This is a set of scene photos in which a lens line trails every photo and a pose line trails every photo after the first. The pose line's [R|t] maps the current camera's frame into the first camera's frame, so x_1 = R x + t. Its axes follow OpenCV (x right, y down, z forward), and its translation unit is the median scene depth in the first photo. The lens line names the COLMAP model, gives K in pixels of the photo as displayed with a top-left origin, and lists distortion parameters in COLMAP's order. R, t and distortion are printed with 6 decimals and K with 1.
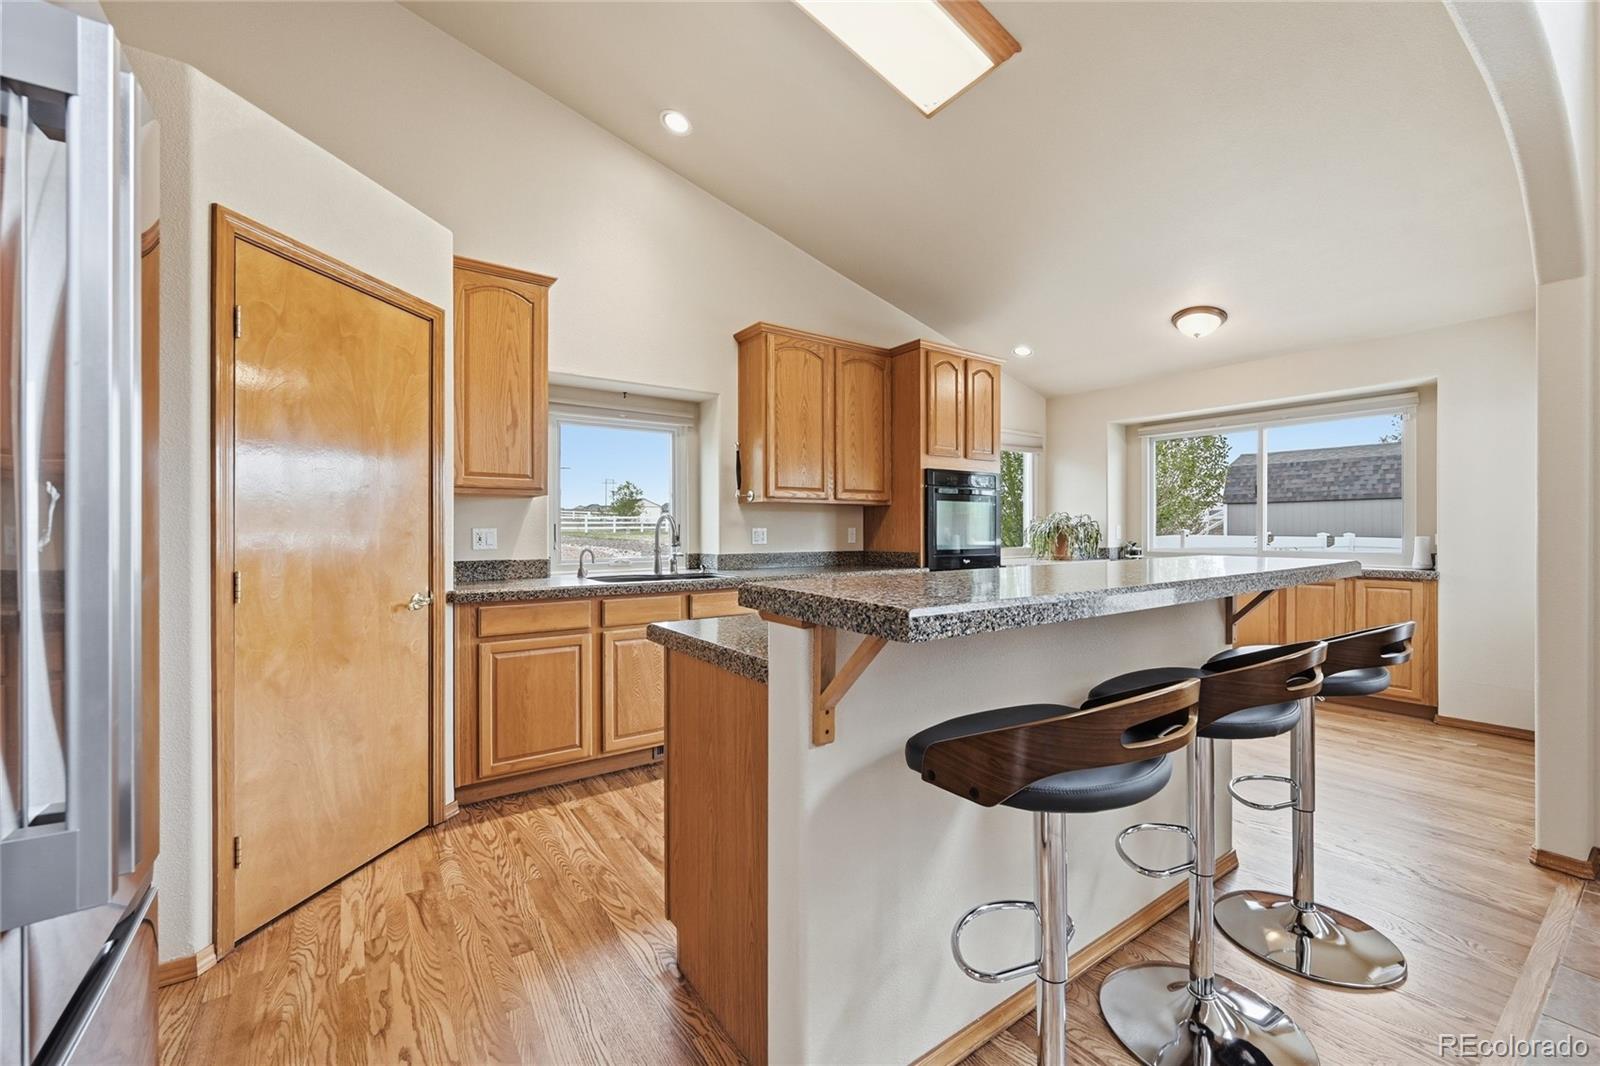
lens RADIAL K [[643.1, 0, 815.8], [0, 643.1, 529.1], [0, 0, 1]] dist [-0.001050, -0.000990]
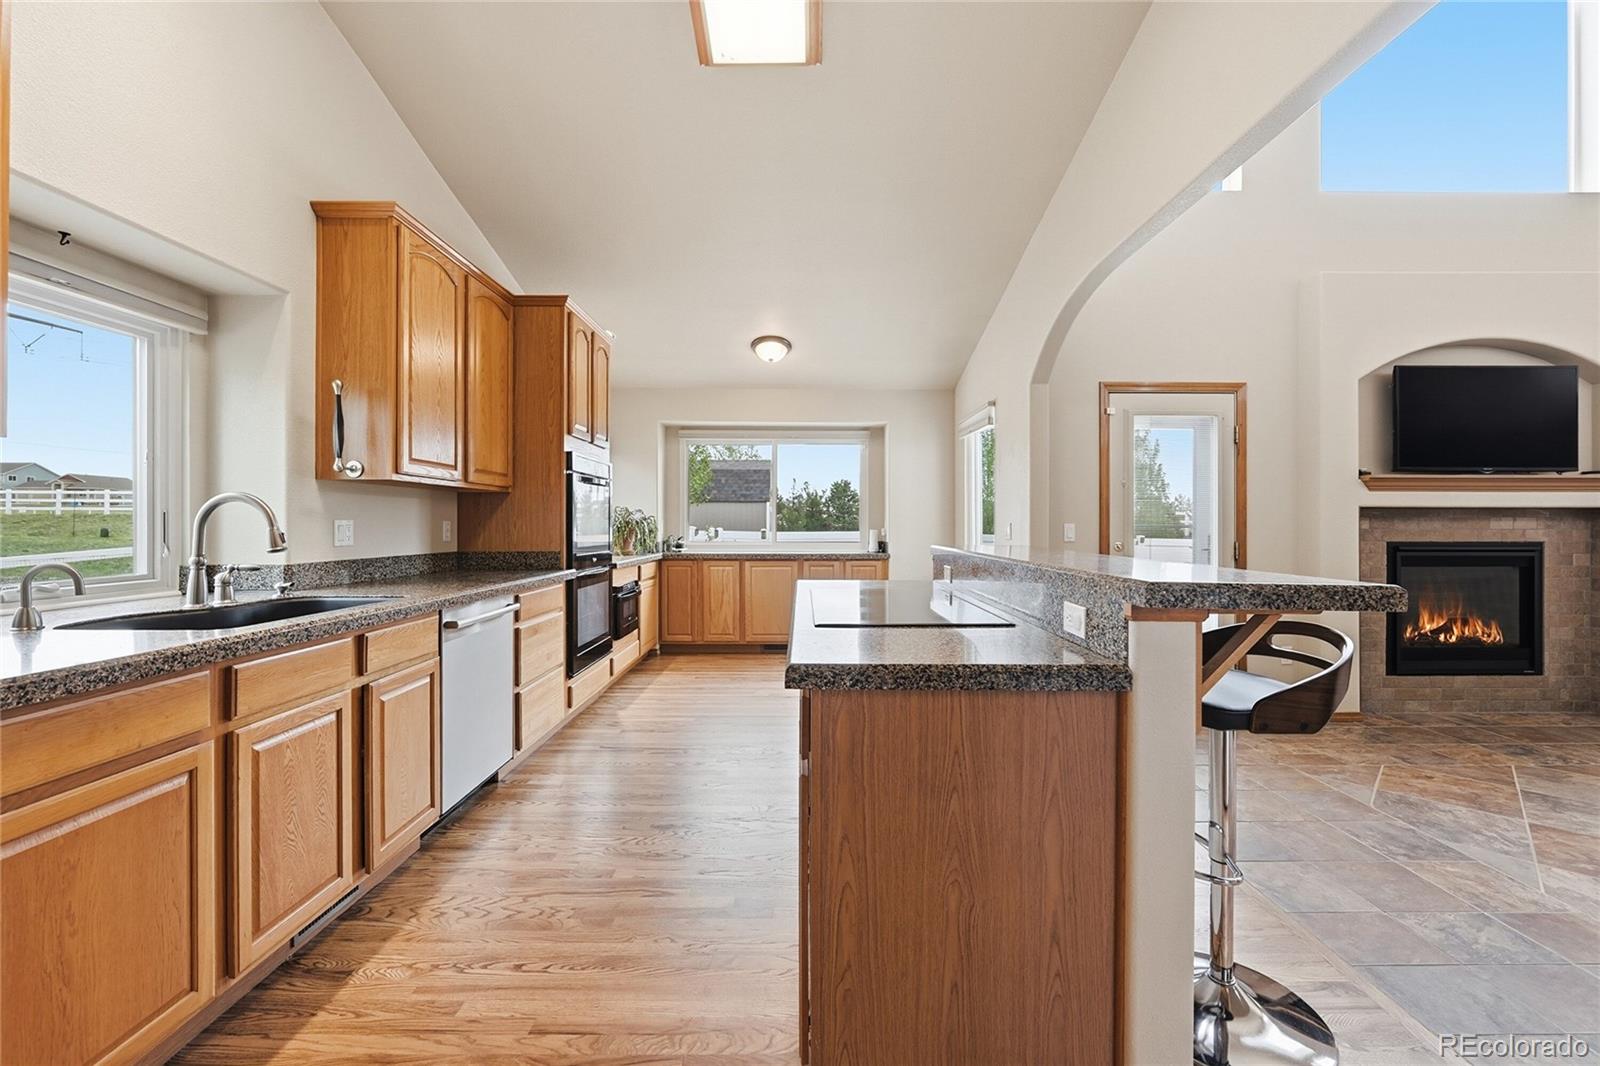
lens RADIAL K [[643.1, 0, 810.3], [0, 643.1, 521.3], [0, 0, 1]] dist [-0.001050, -0.000990]
pose [[0.578896, 0.007552, 0.815367, -0.352045], [-0.004523, 0.999971, -0.006050, 0.001651], [-0.815389, -0.000186, 0.578913, 0.267462]]
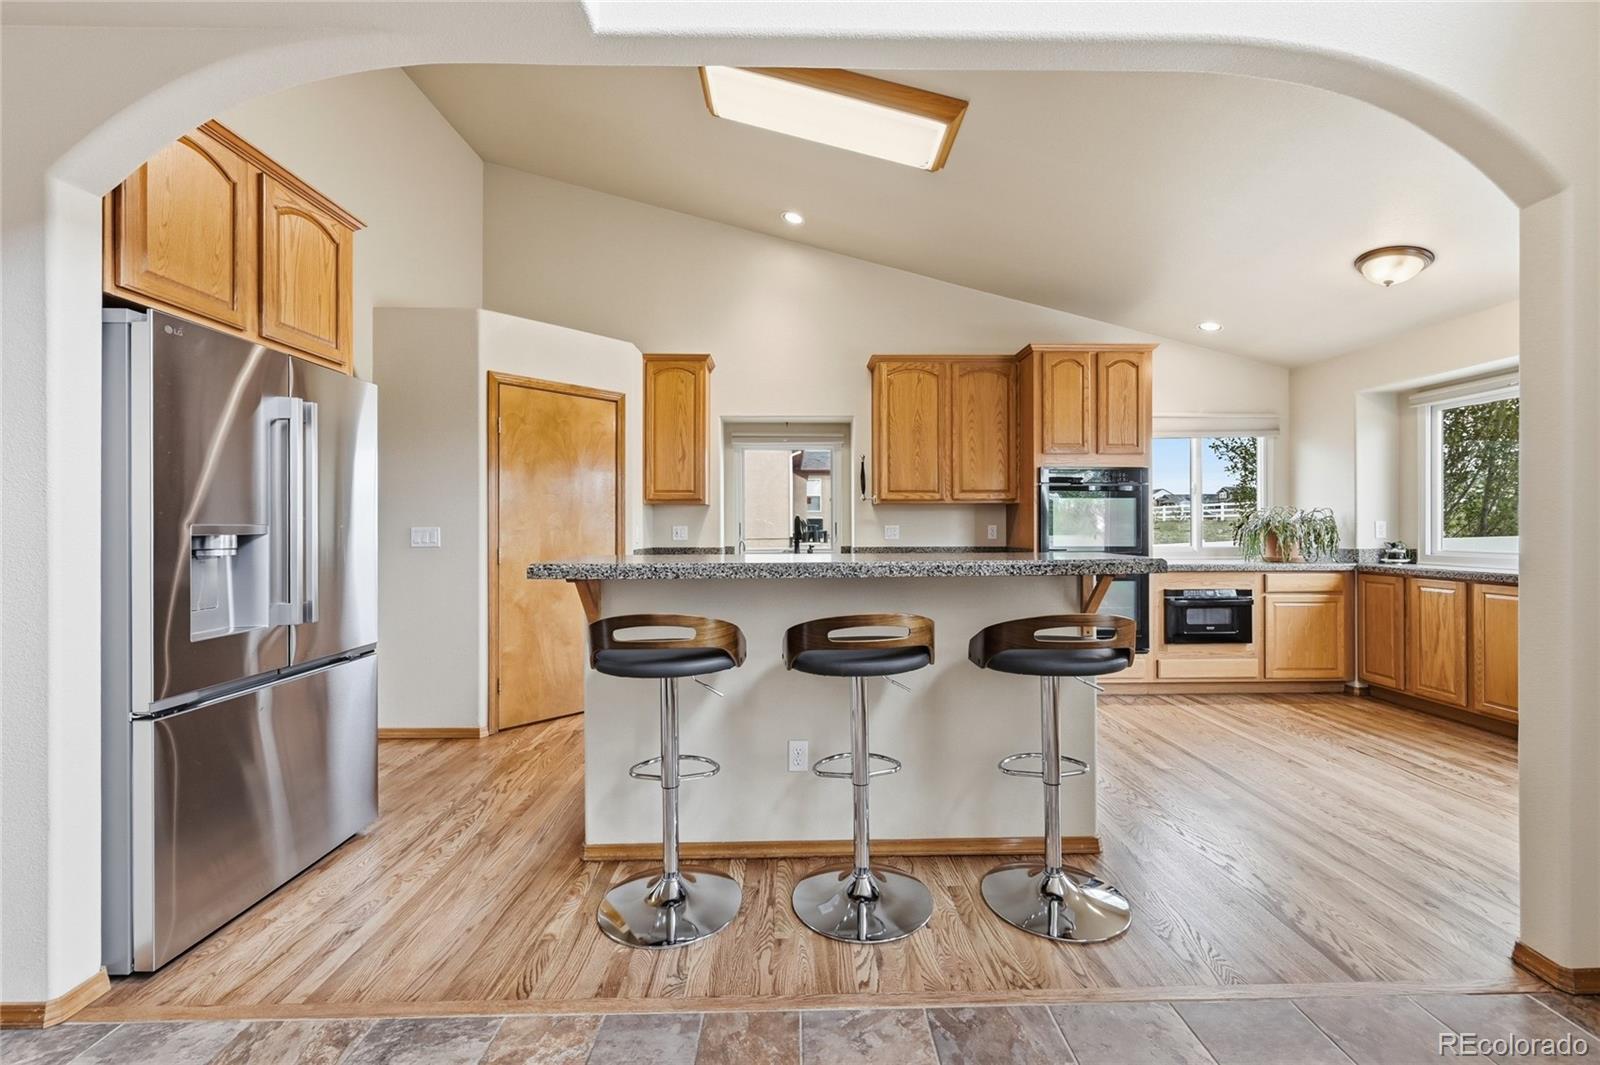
lens RADIAL K [[643.1, 0, 816.8], [0, 643.1, 525.4], [0, 0, 1]] dist [-0.001050, -0.000990]
pose [[0.831538, -0.002157, -0.555464, 0.471537], [0.001720, 0.999998, -0.001309, -0.000096], [0.555465, 0.000133, 0.831540, -0.060362]]
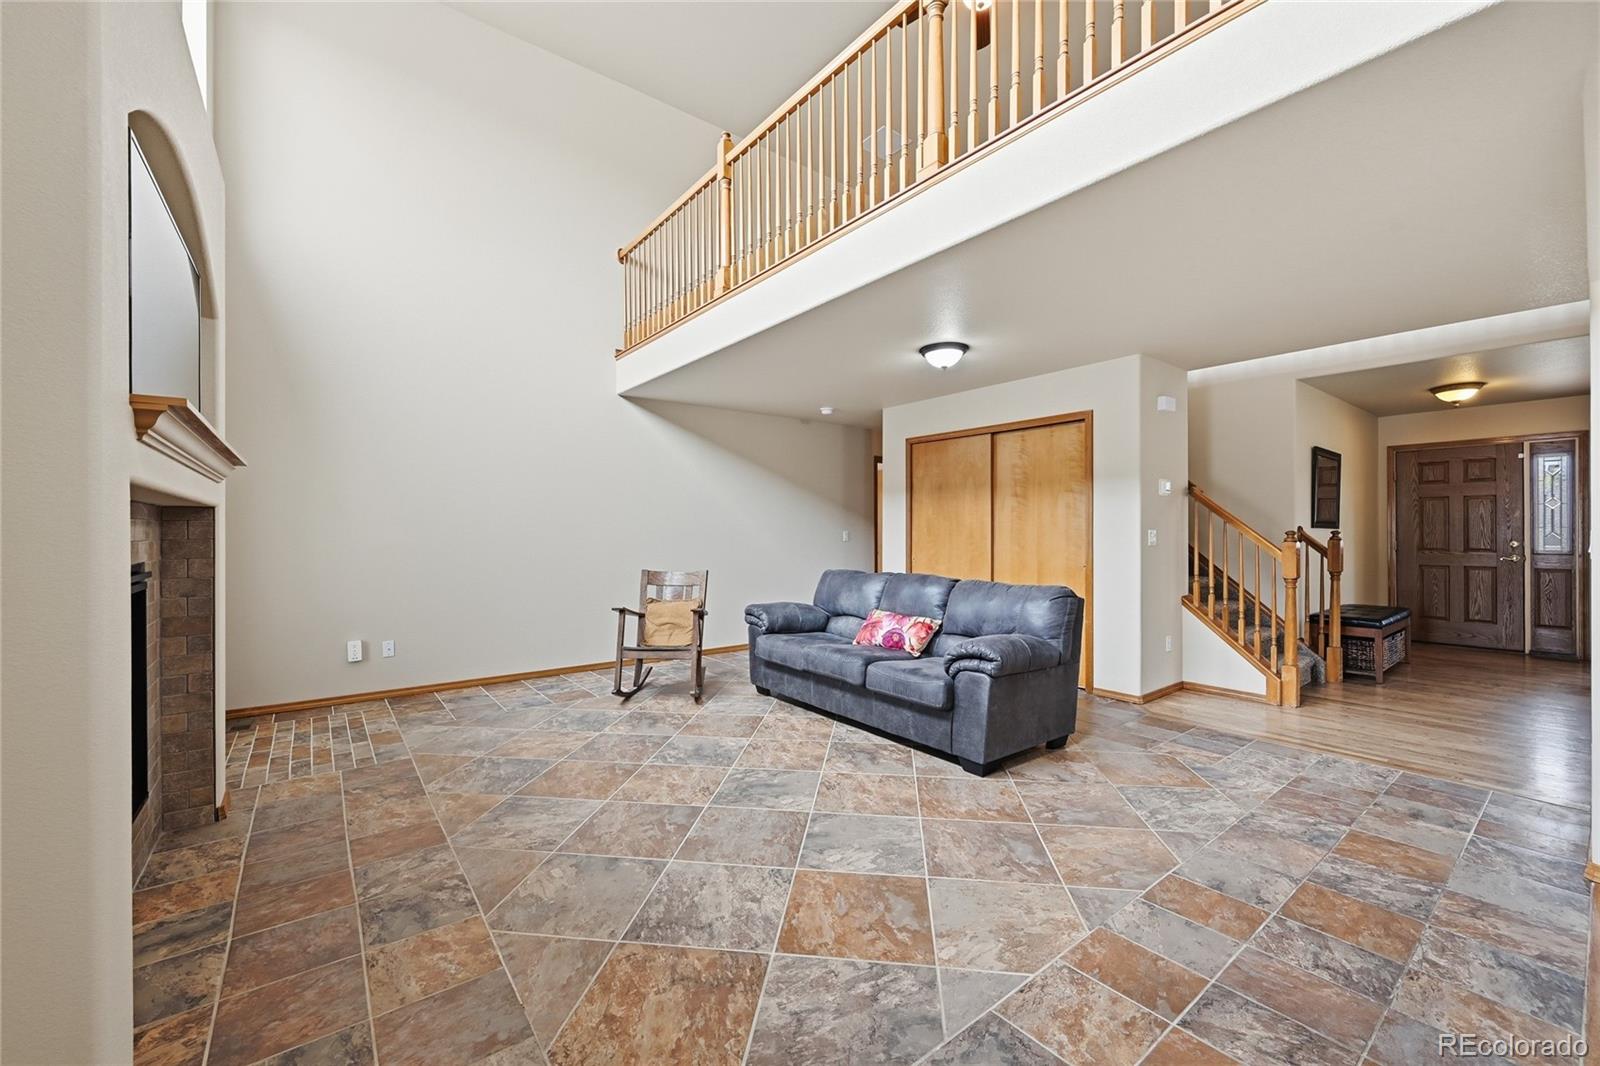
lens RADIAL K [[643.1, 0, 801.3], [0, 643.1, 532.6], [0, 0, 1]] dist [-0.001050, -0.000990]
pose [[-0.999143, 0.004225, -0.041165, 0.578509], [0.004277, 0.999990, -0.001172, -0.002666], [0.041159, -0.001347, -0.999152, 0.508119]]
